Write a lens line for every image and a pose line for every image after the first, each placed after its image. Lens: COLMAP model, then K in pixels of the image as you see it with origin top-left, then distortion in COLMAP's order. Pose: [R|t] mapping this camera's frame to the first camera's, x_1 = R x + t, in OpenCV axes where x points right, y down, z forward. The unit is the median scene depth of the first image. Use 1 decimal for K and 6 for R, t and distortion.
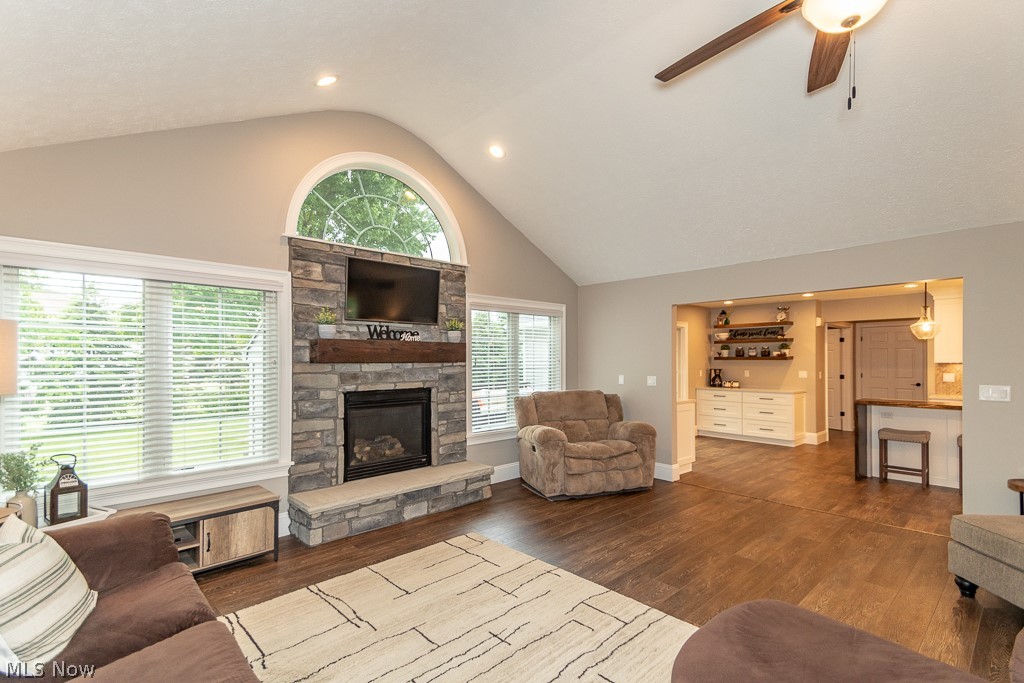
lens RADIAL K [[474.6, 0, 515.0], [0, 474.6, 356.1], [0, 0, 1]] dist [0.066891, -0.027053]
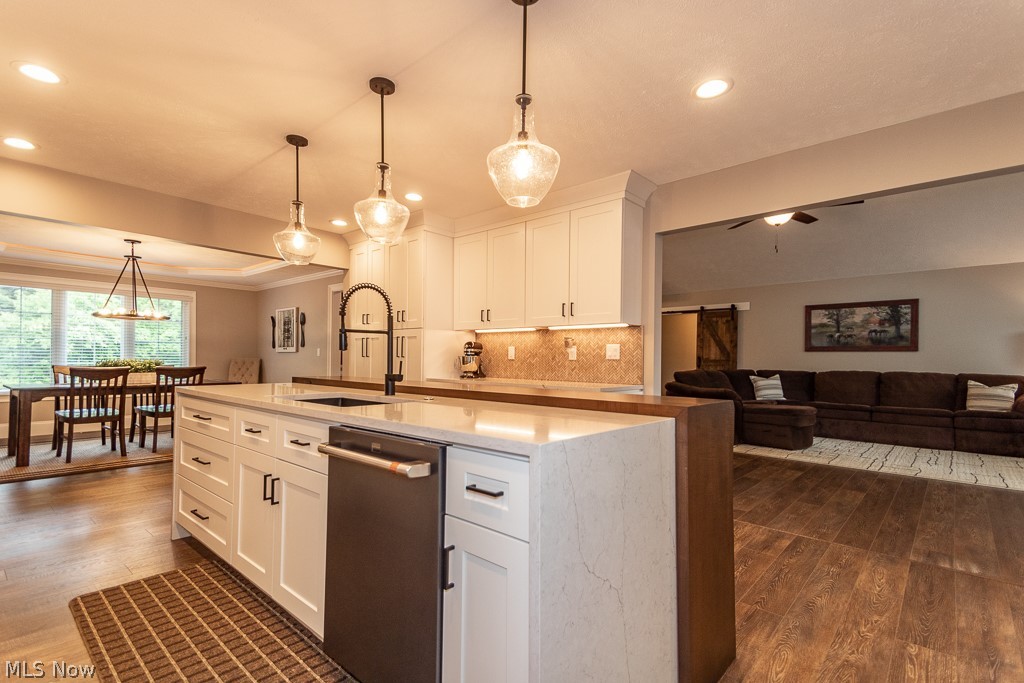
lens RADIAL K [[474.6, 0, 515.0], [0, 474.6, 356.1], [0, 0, 1]] dist [0.066891, -0.027053]
pose [[-0.995328, -0.009184, -0.096113, 1.073328], [-0.007575, 0.999825, -0.017096, 0.084484], [0.096253, -0.016288, -0.995224, 1.602934]]
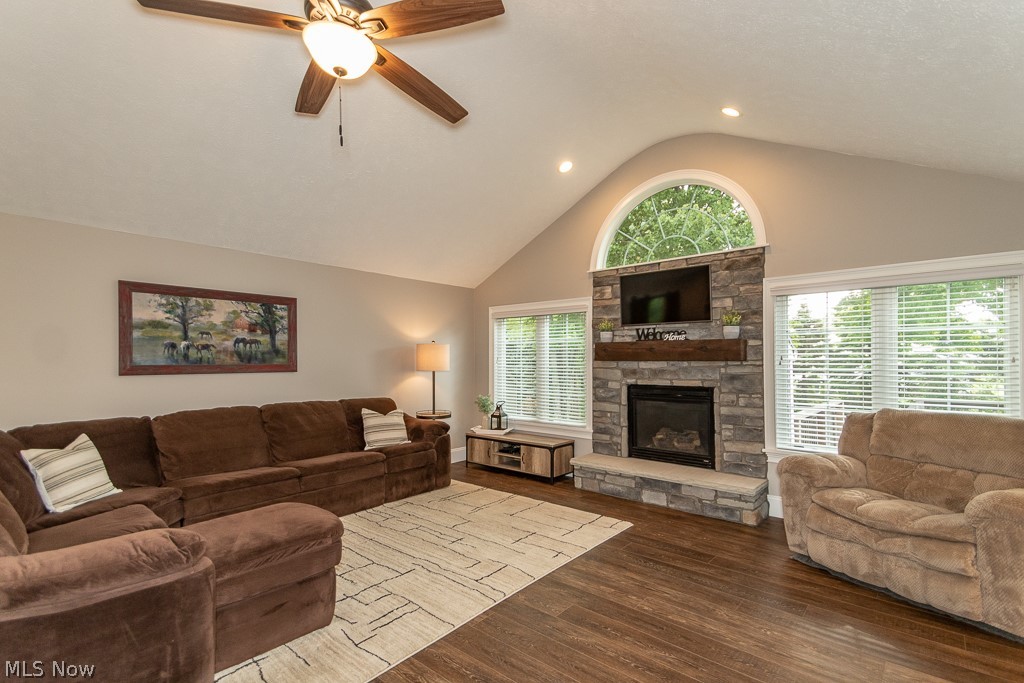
lens RADIAL K [[474.6, 0, 515.0], [0, 474.6, 356.1], [0, 0, 1]] dist [0.066891, -0.027053]
pose [[0.108898, -0.004630, -0.994042, 0.777333], [0.009243, 0.999951, -0.003645, 0.003511], [0.994010, -0.008790, 0.108935, 0.532173]]
